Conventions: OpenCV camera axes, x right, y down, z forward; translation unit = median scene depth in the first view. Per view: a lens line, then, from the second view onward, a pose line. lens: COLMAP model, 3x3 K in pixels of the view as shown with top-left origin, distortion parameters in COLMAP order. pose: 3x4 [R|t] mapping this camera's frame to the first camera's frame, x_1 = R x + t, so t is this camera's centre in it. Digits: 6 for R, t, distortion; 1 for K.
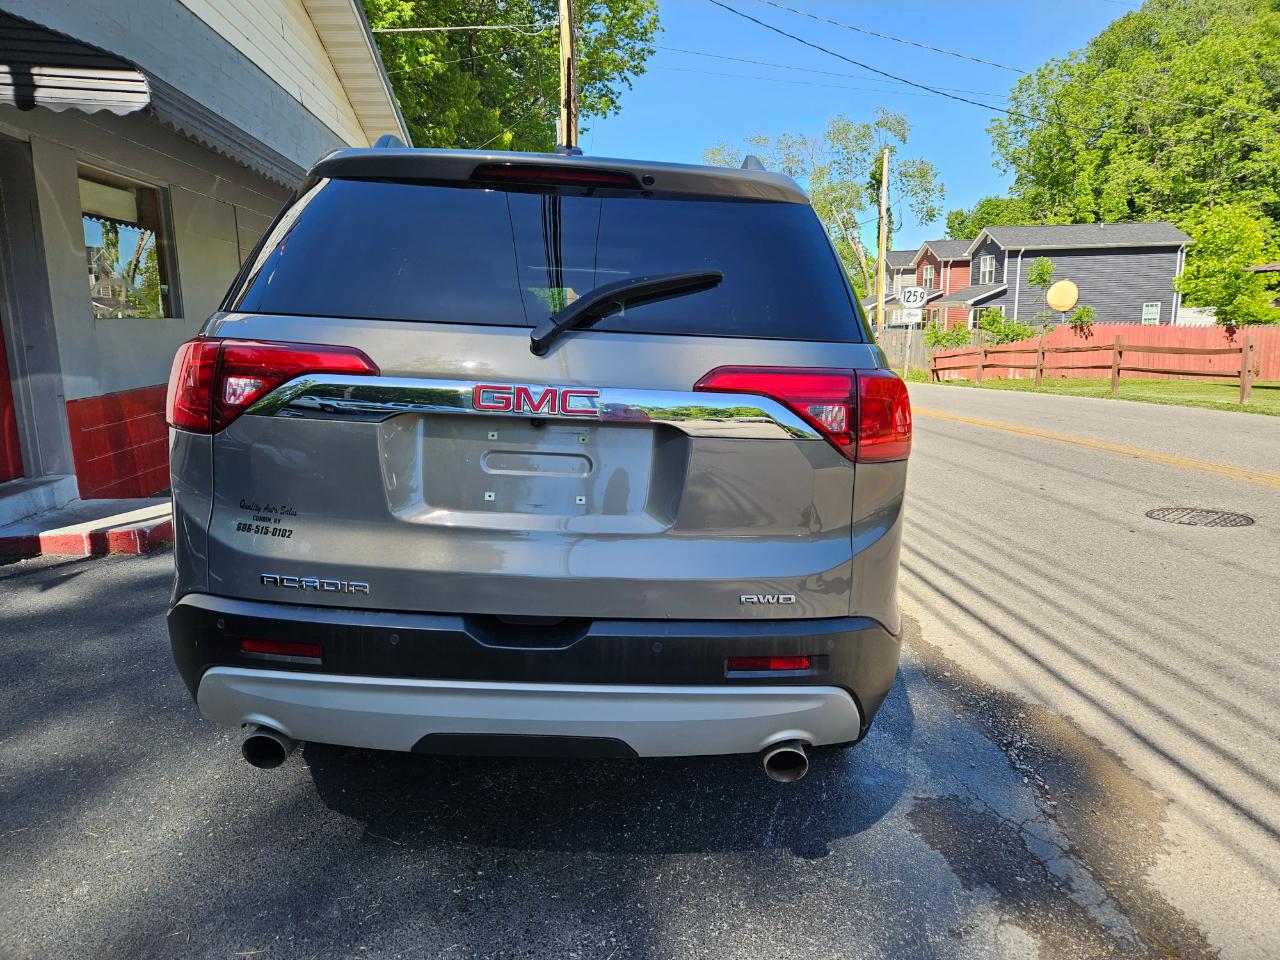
lens RADIAL K [[858.6, 0, 642.5], [0, 858.6, 483.0], [0, 0, 1]] dist [0.071534, -0.060628]
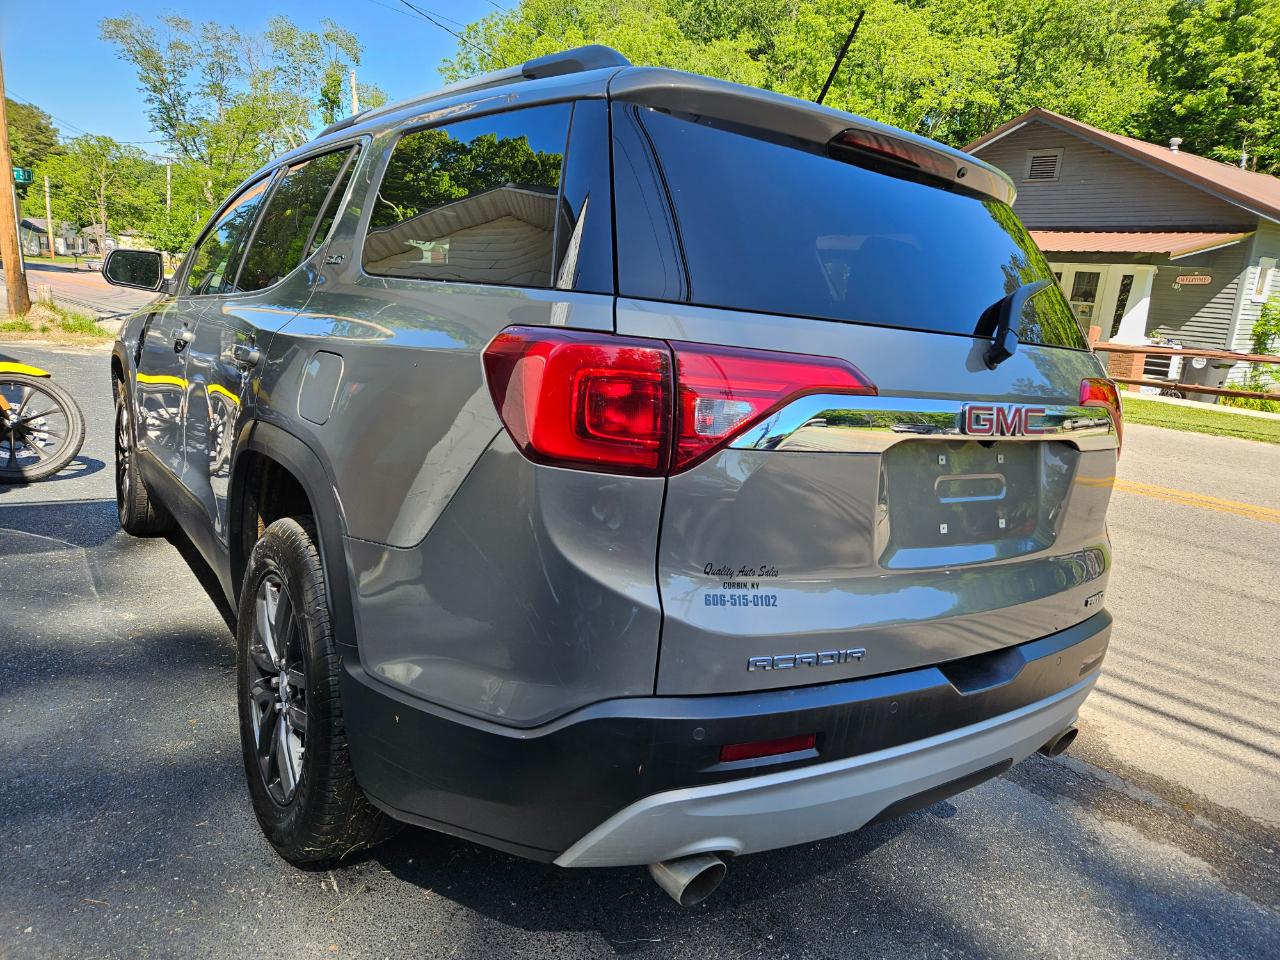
lens RADIAL K [[876.2, 0, 637.2], [0, 876.2, 496.9], [0, 0, 1]] dist [0.046123, -0.065103]
pose [[0.812322, -0.073014, 0.578621, -0.429299], [0.023966, 0.995473, 0.091968, -0.048491], [-0.582717, -0.060841, 0.810395, 0.202778]]
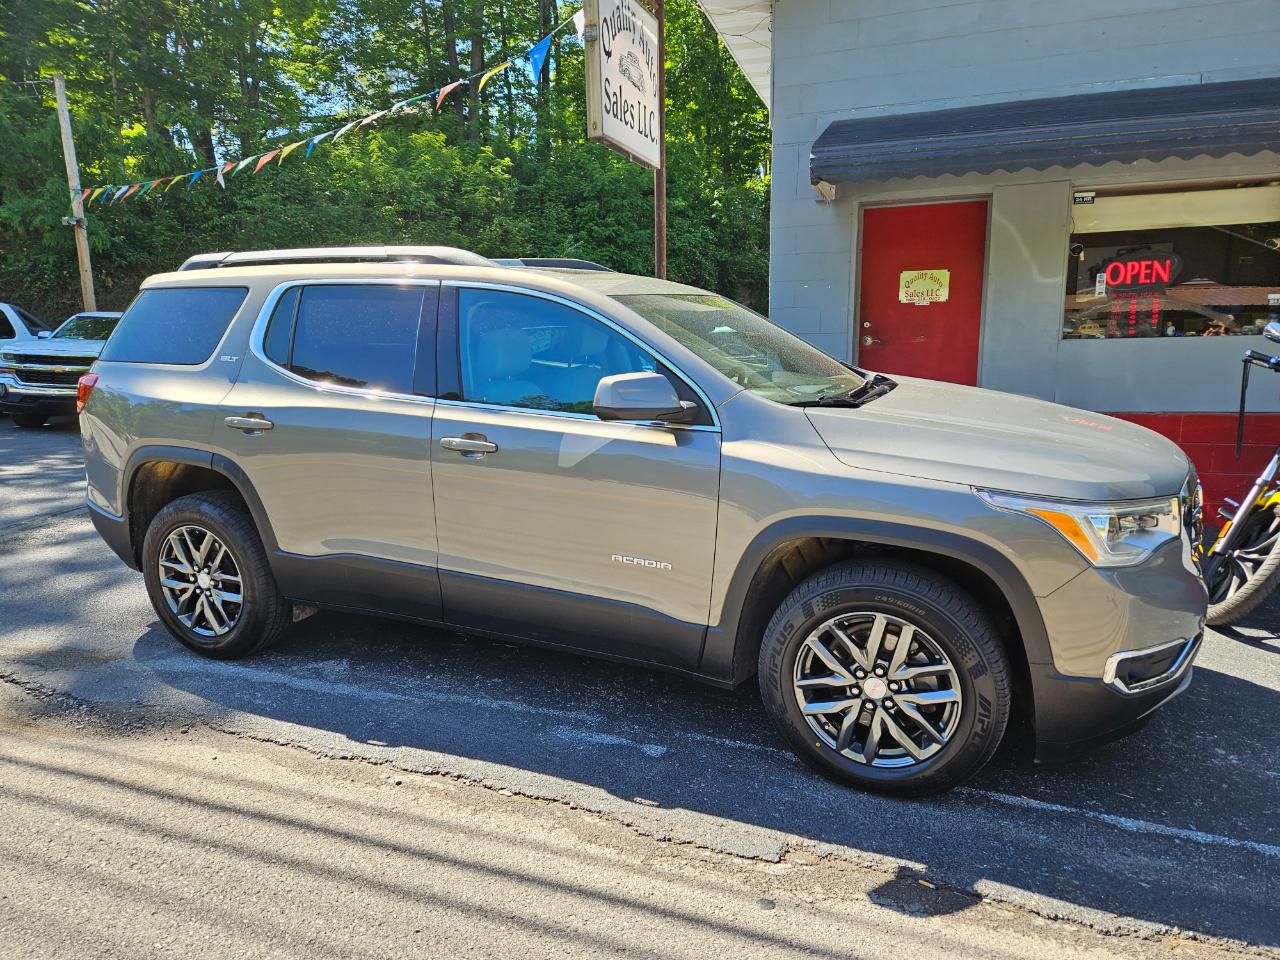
lens RADIAL K [[858.6, 0, 642.5], [0, 858.6, 483.0], [0, 0, 1]] dist [0.071534, -0.060628]
pose [[-0.414894, 0.148841, -0.897613, 0.852470], [-0.150838, 0.961627, 0.229175, -0.287452], [0.897280, 0.230477, -0.376523, 1.558389]]
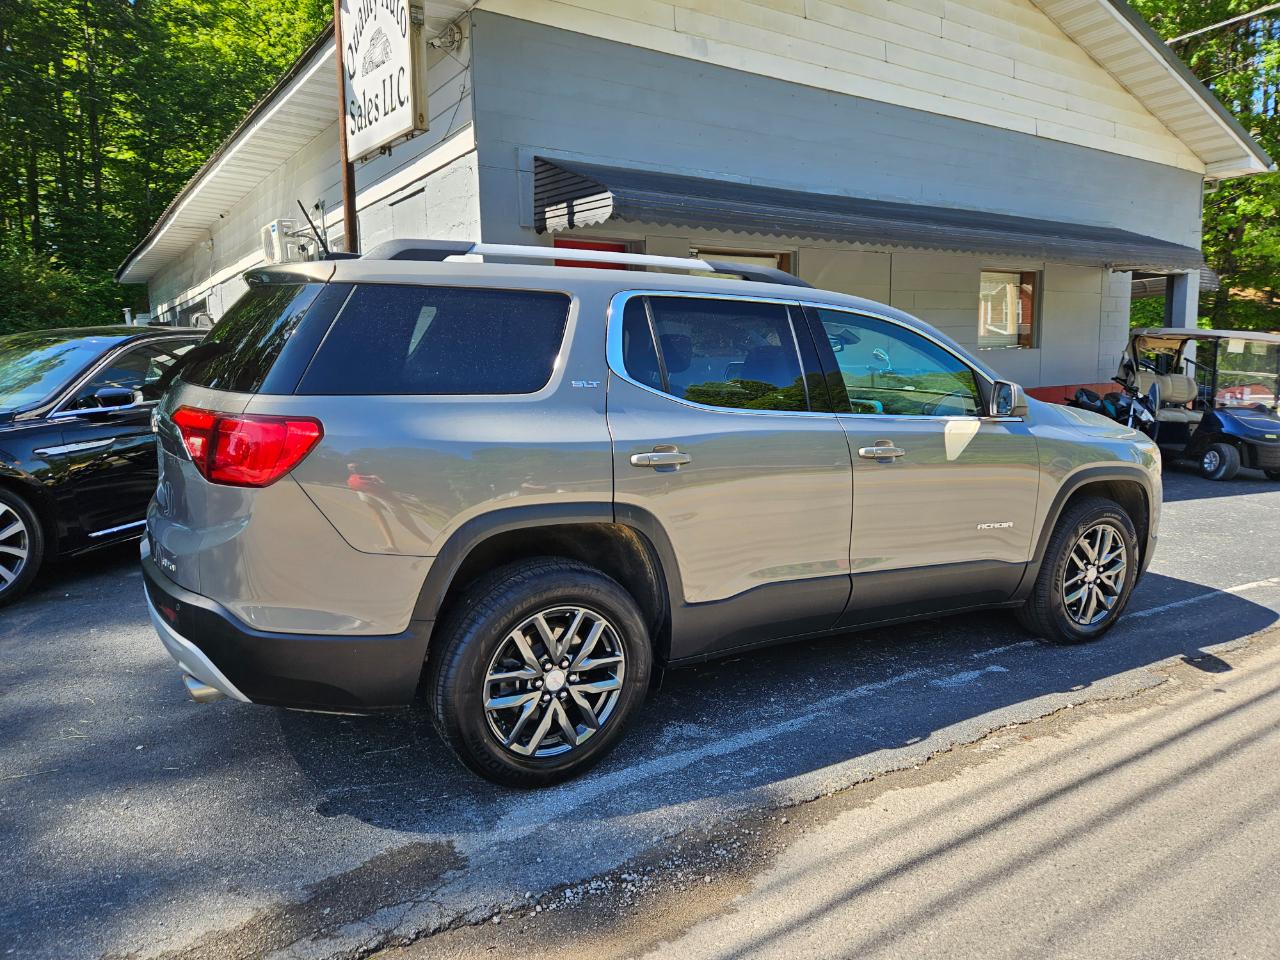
lens RADIAL K [[856.9, 0, 643.6], [0, 856.9, 461.2], [0, 0, 1]] dist [0.075143, -0.066950]
pose [[0.498103, 0.101395, -0.861169, 0.834539], [-0.142638, 0.989192, 0.033966, -0.095034], [0.855306, 0.105917, 0.507182, 0.420643]]
